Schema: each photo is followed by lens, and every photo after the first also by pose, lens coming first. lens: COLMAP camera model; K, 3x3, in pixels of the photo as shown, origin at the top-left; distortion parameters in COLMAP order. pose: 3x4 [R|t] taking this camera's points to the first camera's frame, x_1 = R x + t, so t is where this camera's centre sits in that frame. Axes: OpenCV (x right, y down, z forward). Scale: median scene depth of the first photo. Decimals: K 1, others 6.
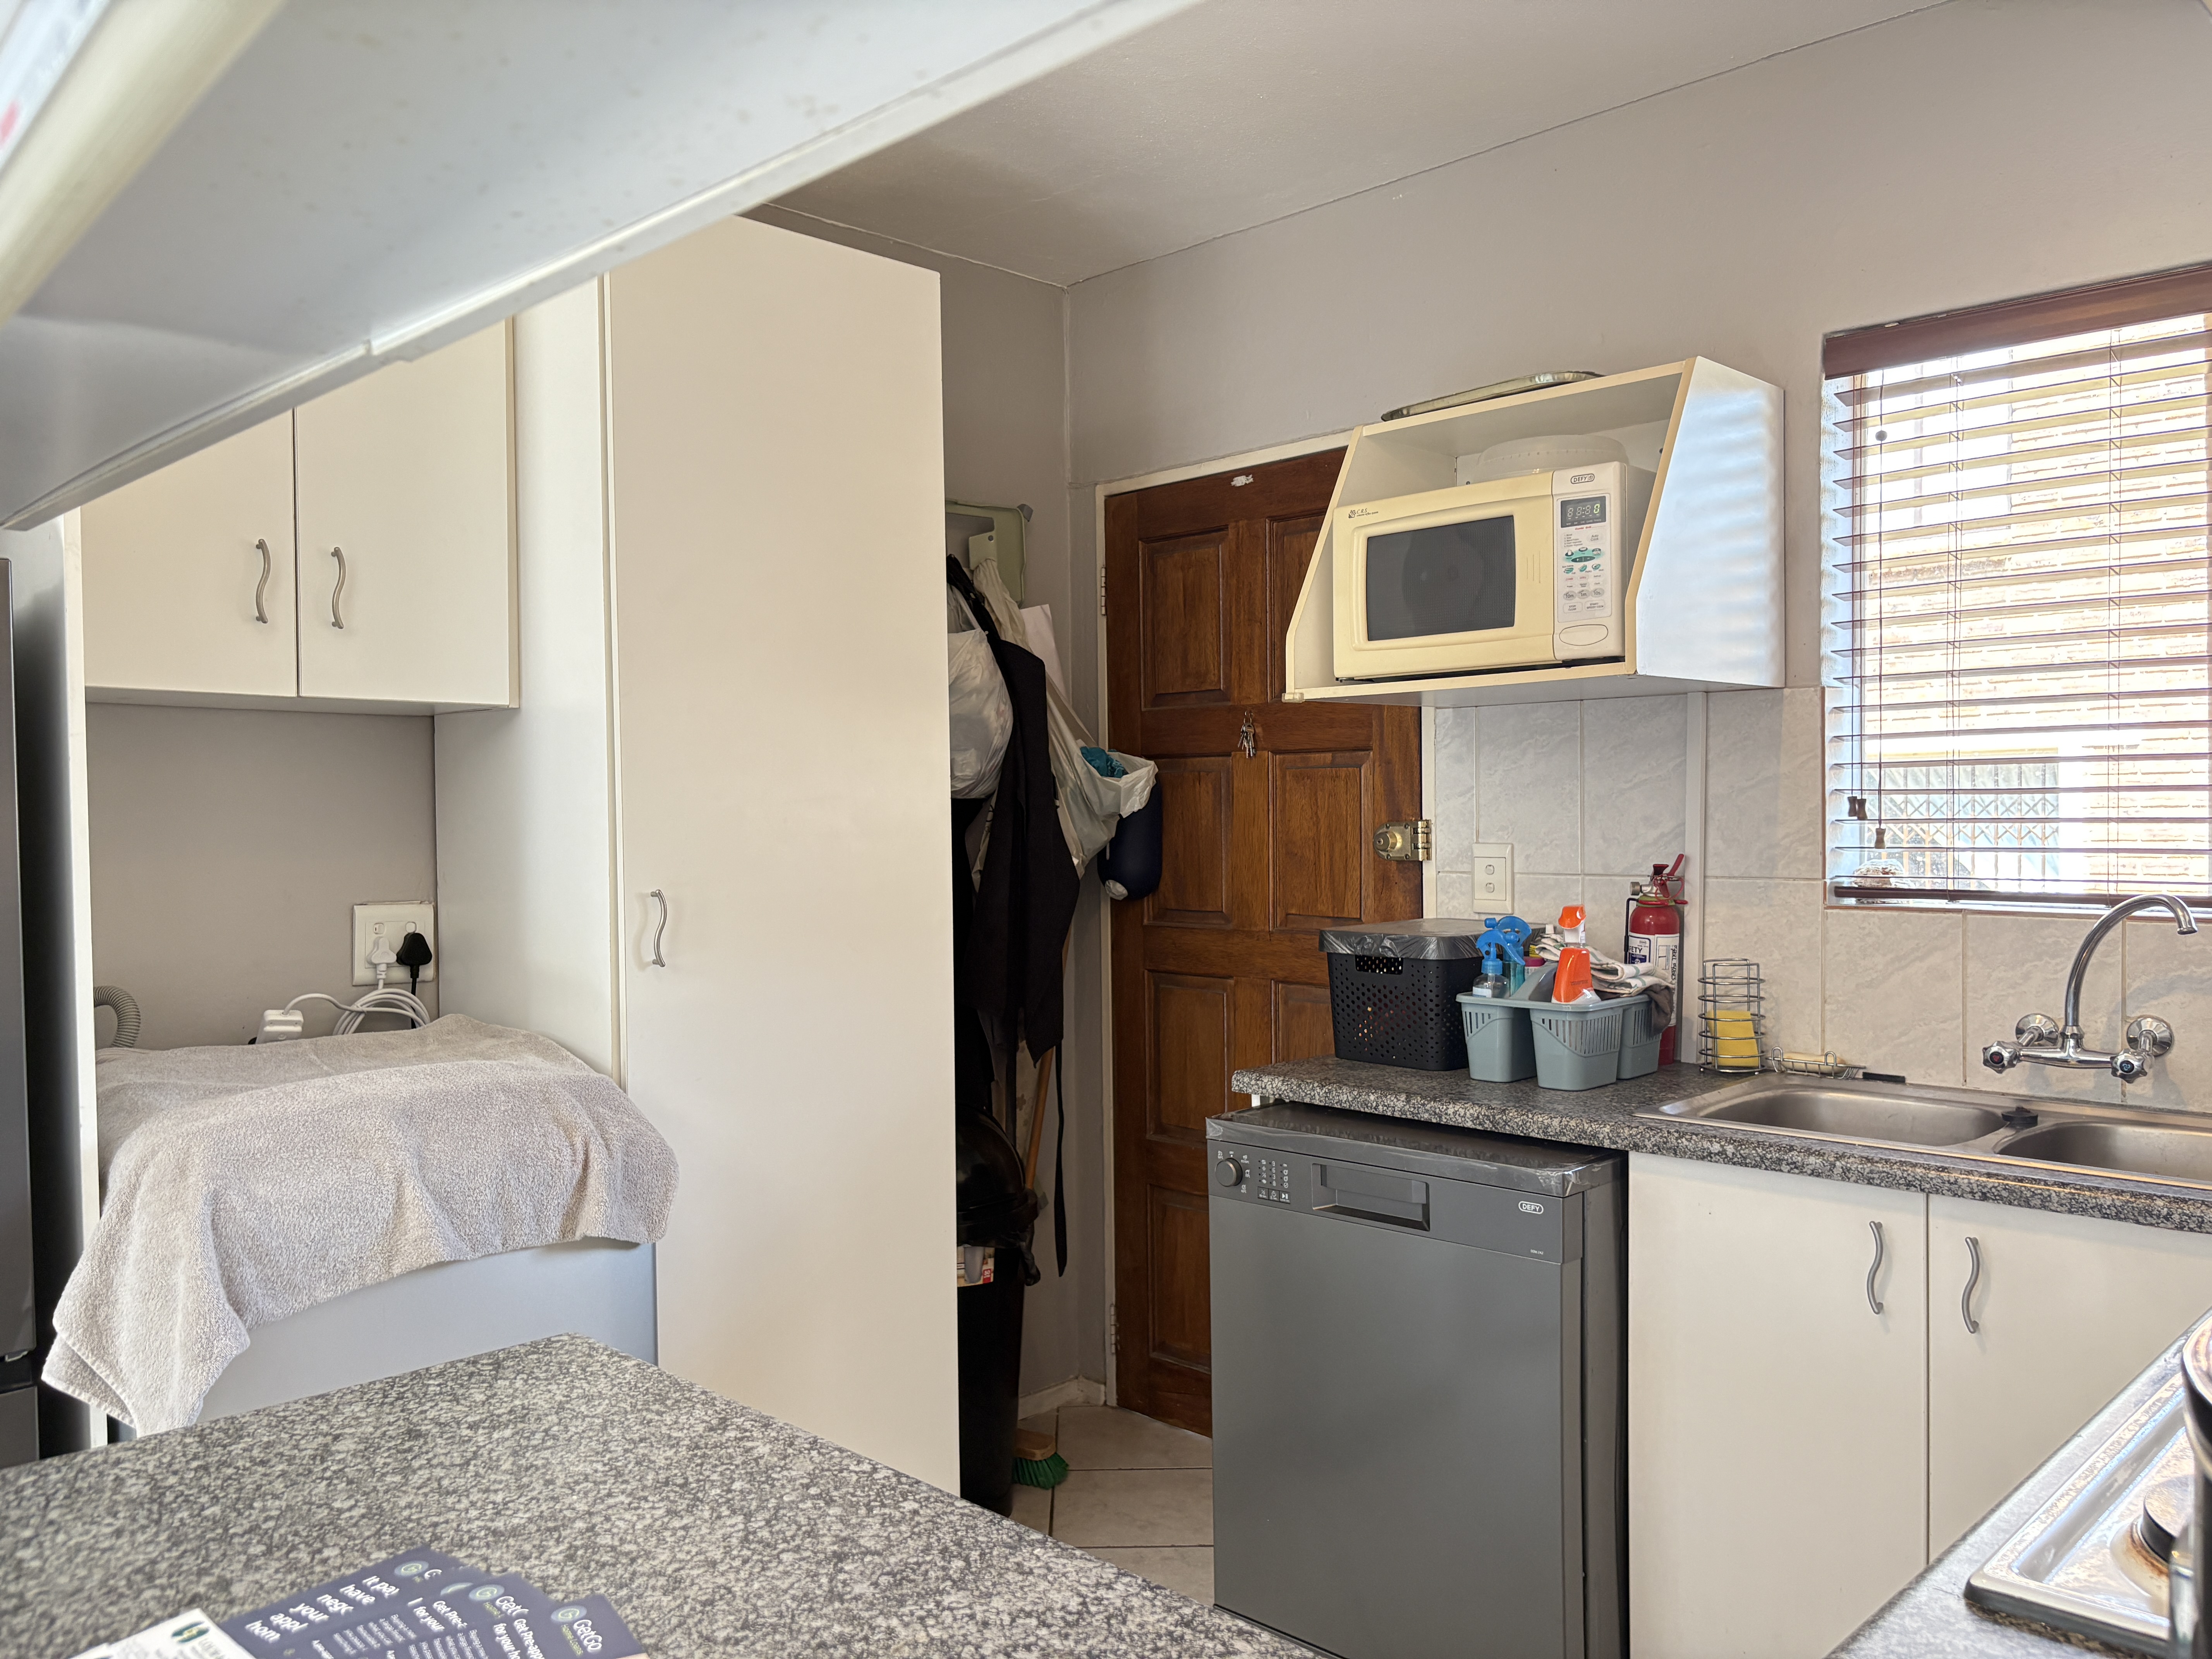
lens RADIAL K [[1680.9, 0, 1106.4], [0, 1680.9, 811.7], [0, 0, 1]] dist [0.035787, -0.038920]
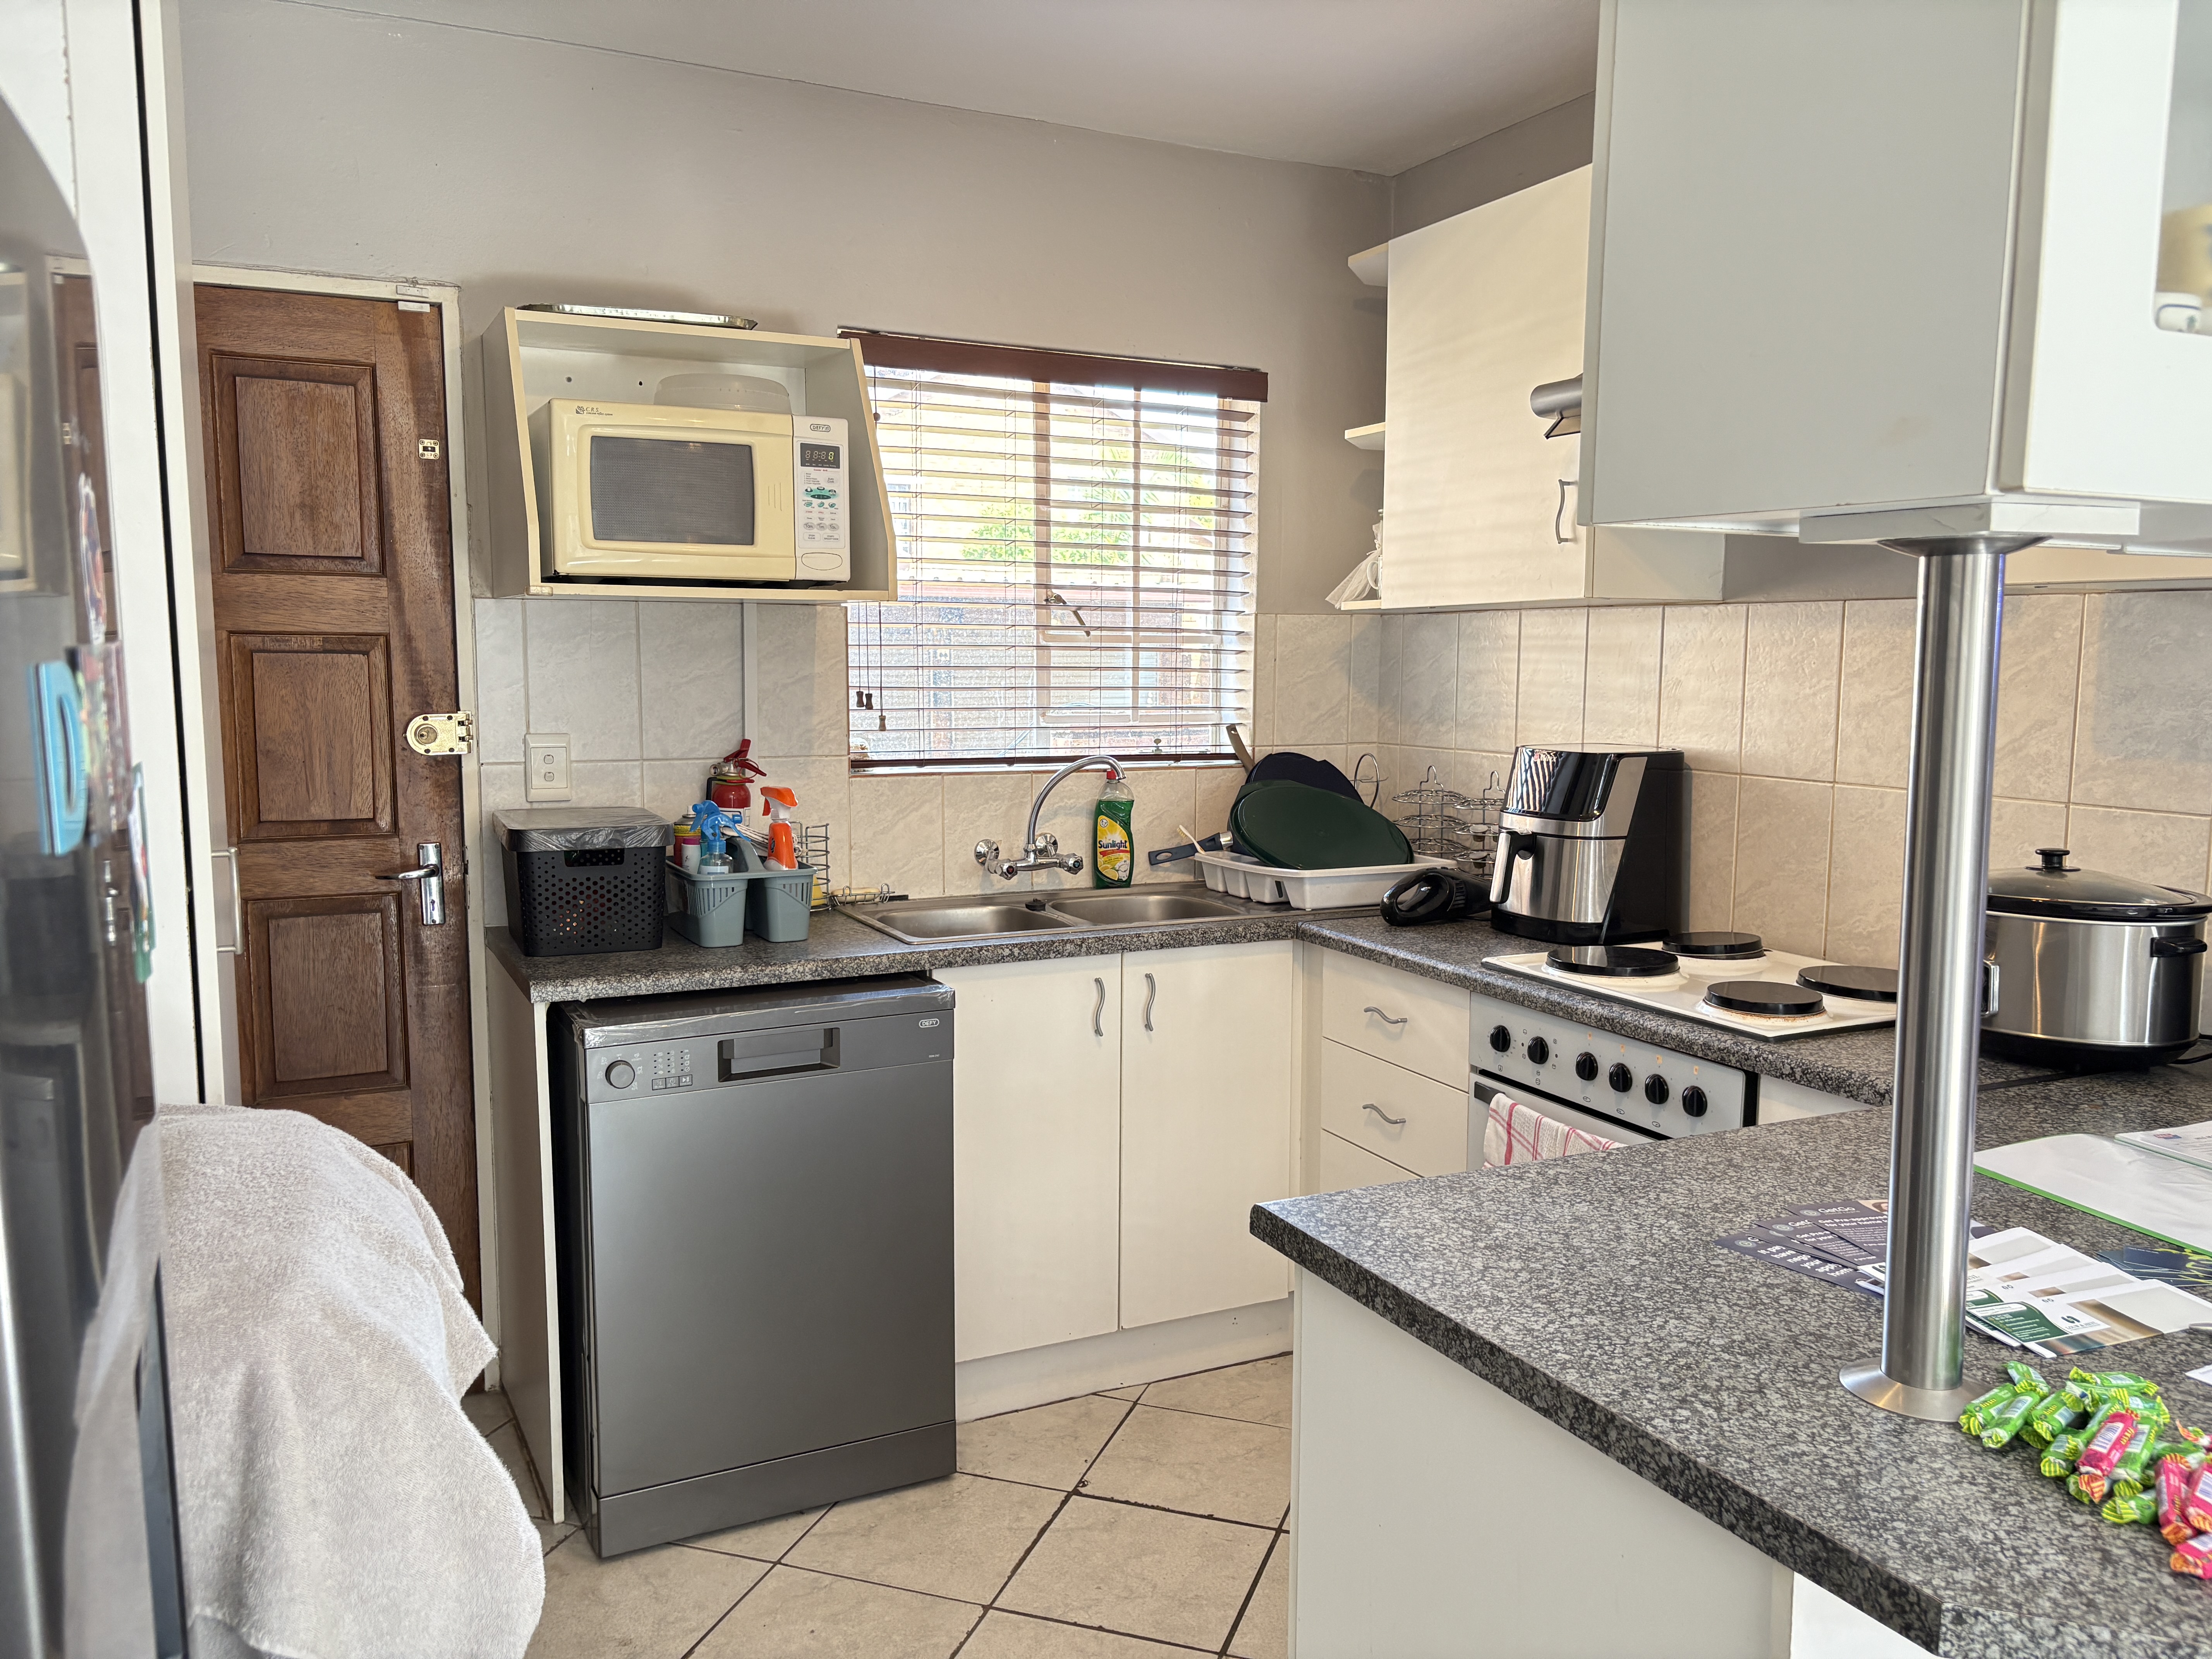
lens RADIAL K [[1680.9, 0, 1106.1], [0, 1680.9, 848.3], [0, 0, 1]] dist [0.035787, -0.038920]
pose [[0.328009, -0.099663, 0.939403, -0.772072], [-0.009730, 0.994010, 0.108854, -0.033448], [-0.944625, -0.044846, 0.325074, 0.400279]]
